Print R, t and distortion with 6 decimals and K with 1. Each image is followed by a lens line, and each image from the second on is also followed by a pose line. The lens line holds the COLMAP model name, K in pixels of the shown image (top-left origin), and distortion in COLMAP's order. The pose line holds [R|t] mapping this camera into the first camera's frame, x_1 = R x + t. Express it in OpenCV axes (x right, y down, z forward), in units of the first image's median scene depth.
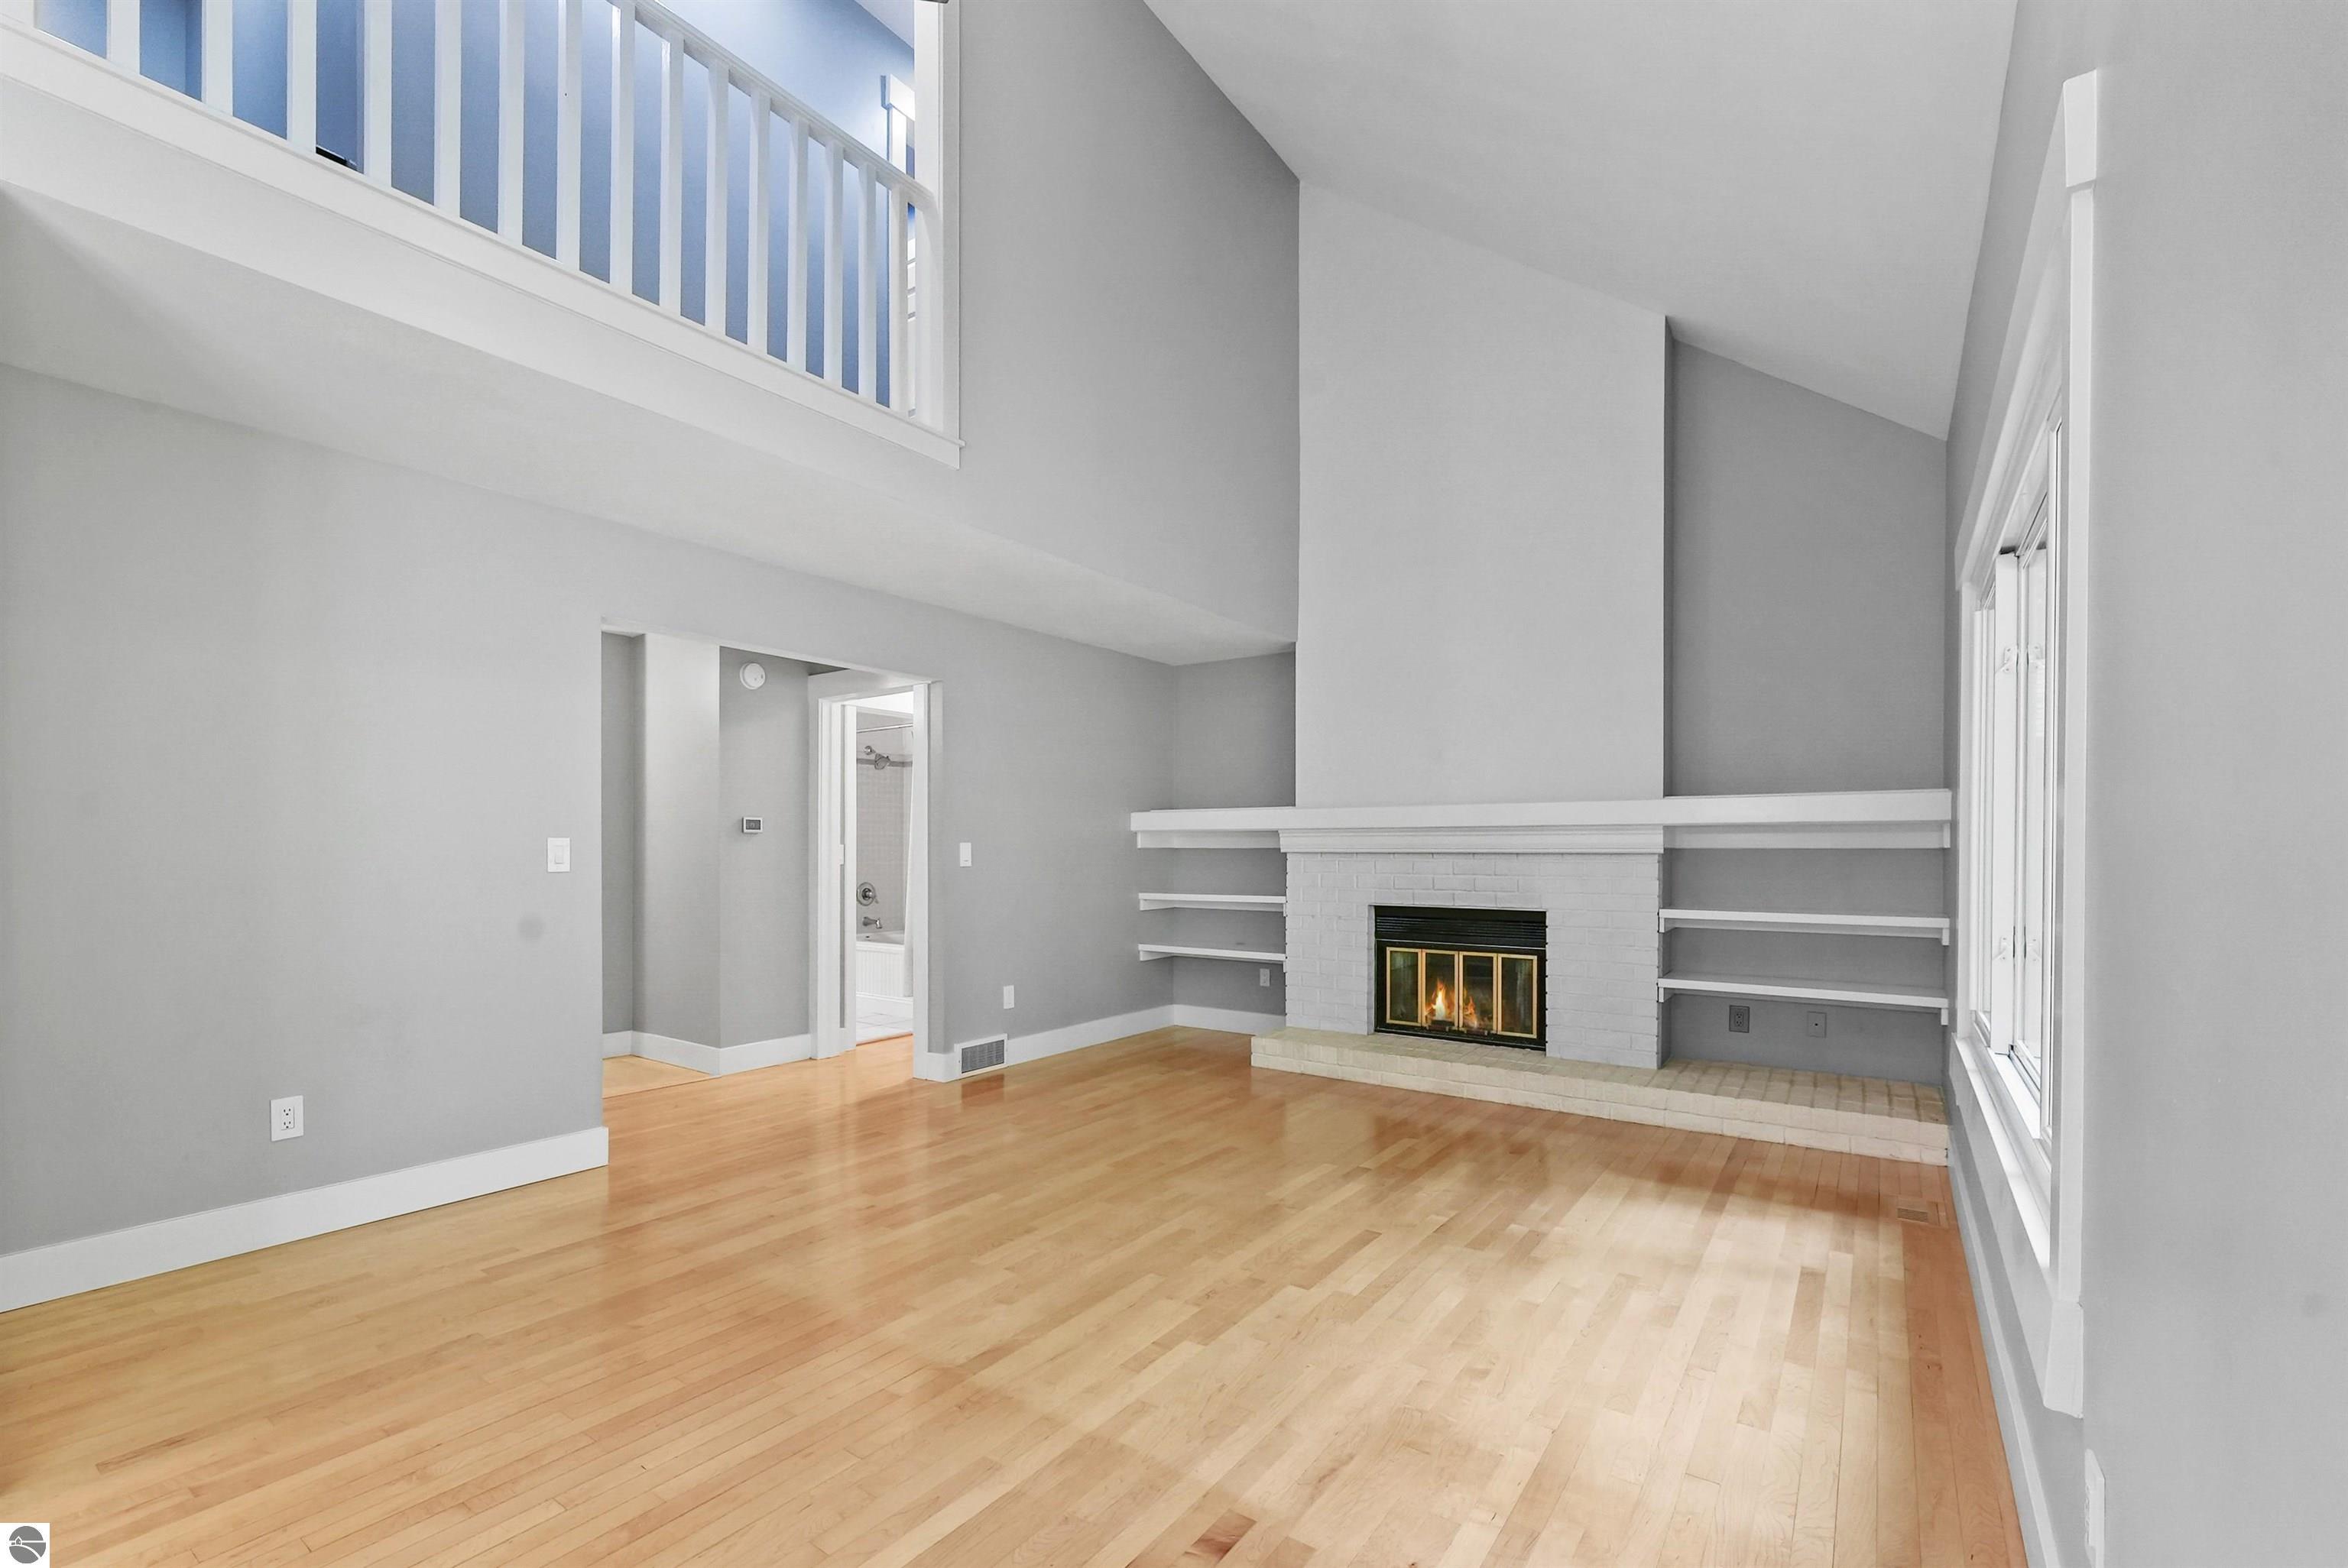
lens RADIAL K [[1004.9, 0, 1174.9], [0, 1004.9, 868.4], [0, 0, 1]] dist [-0.000078, 0.000026]
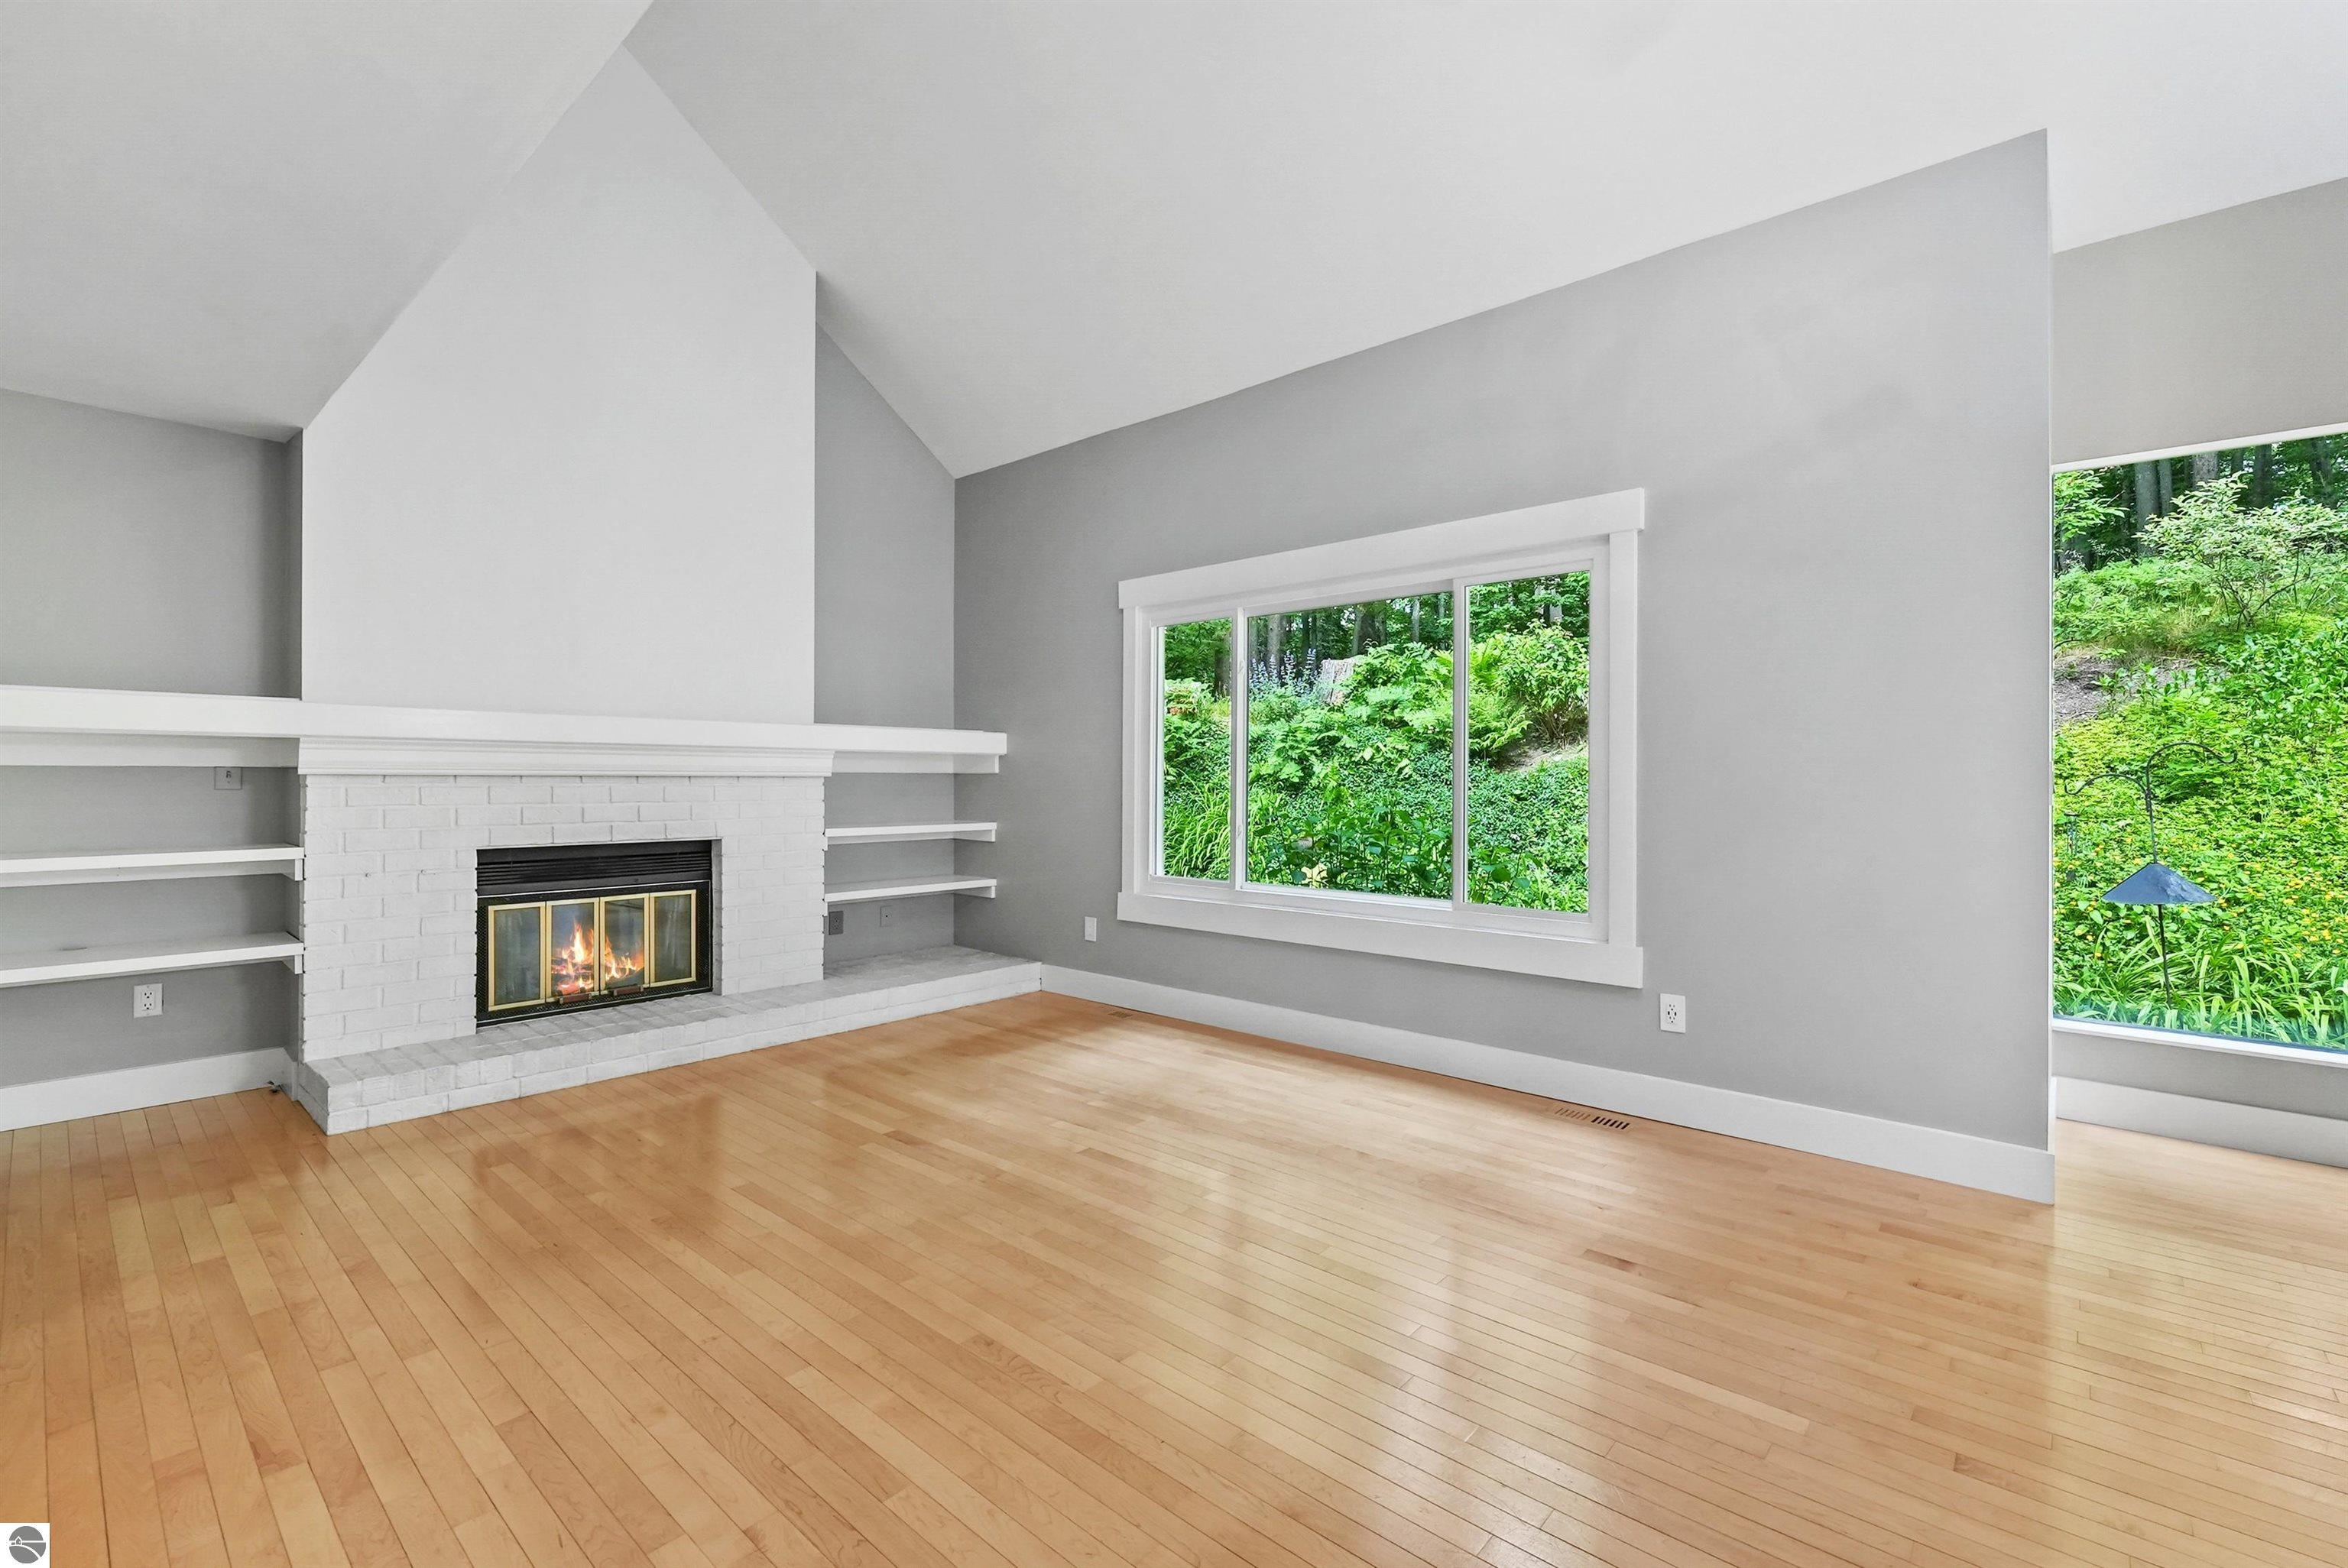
lens RADIAL K [[960.5, 0, 1174.0], [0, 960.5, 784.0], [0, 0, 1]] dist [-0.000053, -0.000001]
pose [[0.140122, -0.007814, 0.990103, -0.436602], [0.013934, 0.999885, 0.005920, -0.007314], [-0.990036, 0.012966, 0.140215, 0.450961]]
